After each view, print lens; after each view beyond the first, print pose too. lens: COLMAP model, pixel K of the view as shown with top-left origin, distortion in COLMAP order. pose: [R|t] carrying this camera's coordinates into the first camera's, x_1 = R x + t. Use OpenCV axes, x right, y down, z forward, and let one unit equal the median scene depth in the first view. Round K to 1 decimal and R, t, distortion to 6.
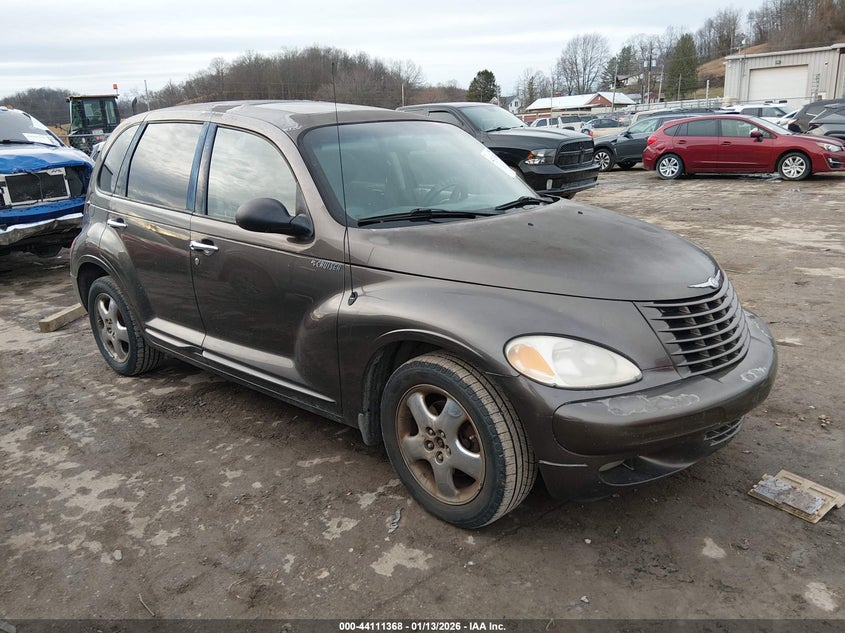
lens RADIAL K [[615.7, 0, 420.8], [0, 615.7, 317.9], [0, 0, 1]] dist [0.013021, -0.020462]
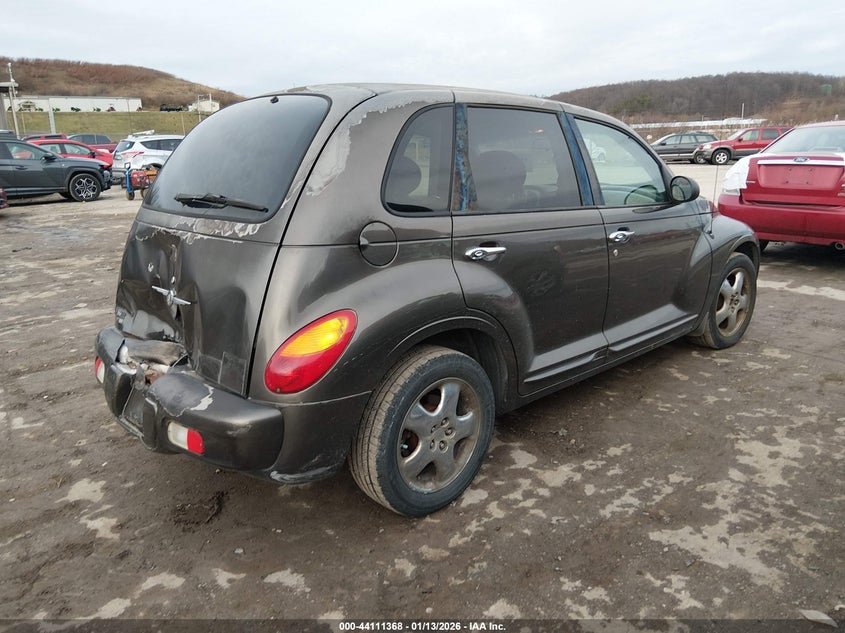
lens RADIAL K [[615.7, 0, 420.4], [0, 615.7, 319.1], [0, 0, 1]] dist [0.013021, -0.020462]
pose [[0.112618, -0.216807, 0.969697, -1.301385], [0.288505, 0.940998, 0.176884, -0.242742], [-0.950832, 0.259842, 0.168523, 1.100018]]
